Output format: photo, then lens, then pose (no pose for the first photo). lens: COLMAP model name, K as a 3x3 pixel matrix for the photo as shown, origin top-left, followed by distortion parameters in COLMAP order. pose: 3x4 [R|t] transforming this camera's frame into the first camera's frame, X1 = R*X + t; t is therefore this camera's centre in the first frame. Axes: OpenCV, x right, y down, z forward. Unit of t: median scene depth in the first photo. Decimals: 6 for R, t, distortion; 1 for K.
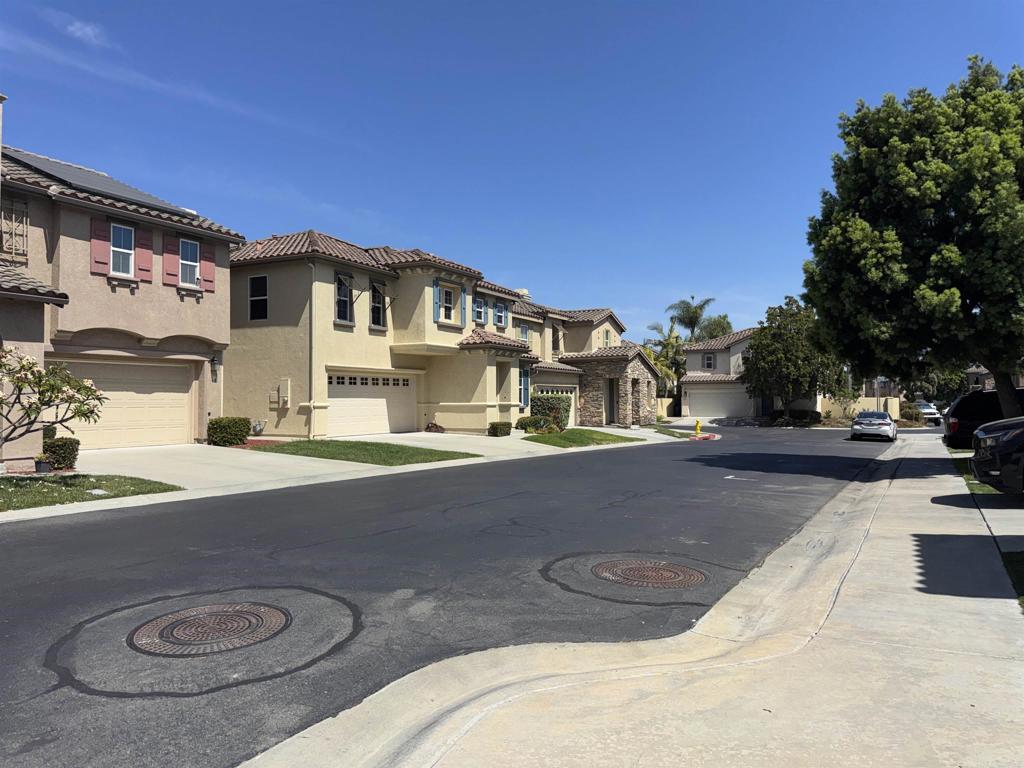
lens RADIAL K [[756.2, 0, 512.0], [0, 756.2, 384.0], [0, 0, 1]] dist [0.002390, -0.000530]
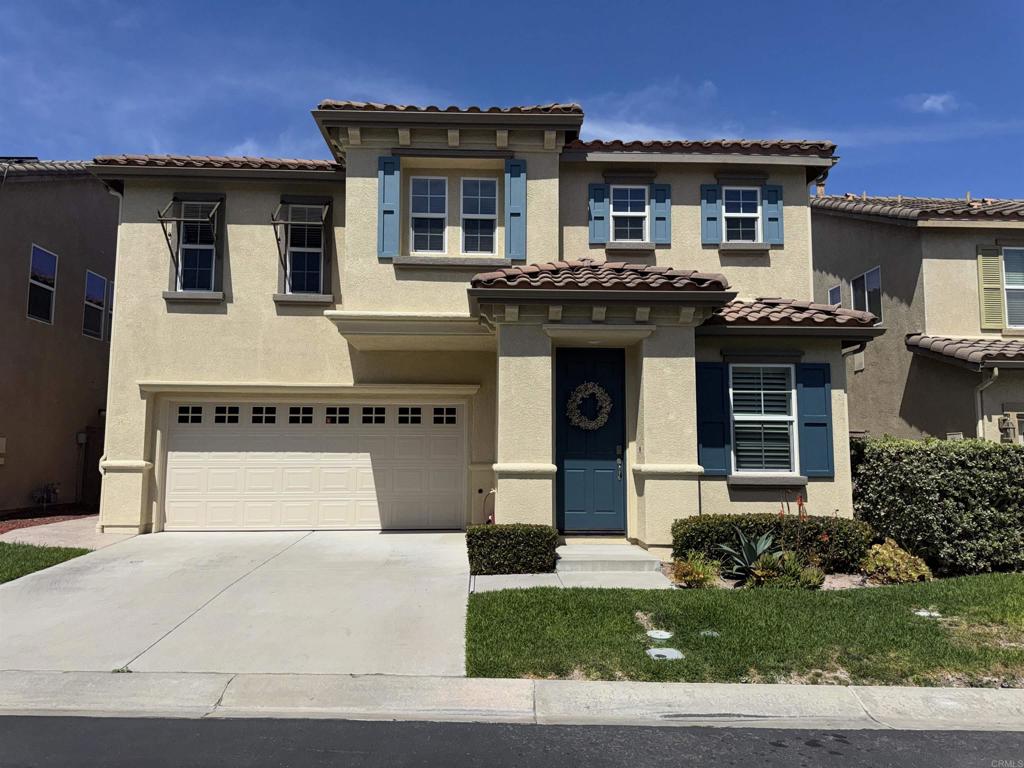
lens RADIAL K [[756.2, 0, 512.0], [0, 756.2, 384.0], [0, 0, 1]] dist [0.002390, -0.000530]
pose [[0.501151, -0.071479, -0.862403, 0.270329], [0.013256, 0.997100, -0.074940, 0.013624], [0.865258, 0.026124, 0.500645, 0.861907]]
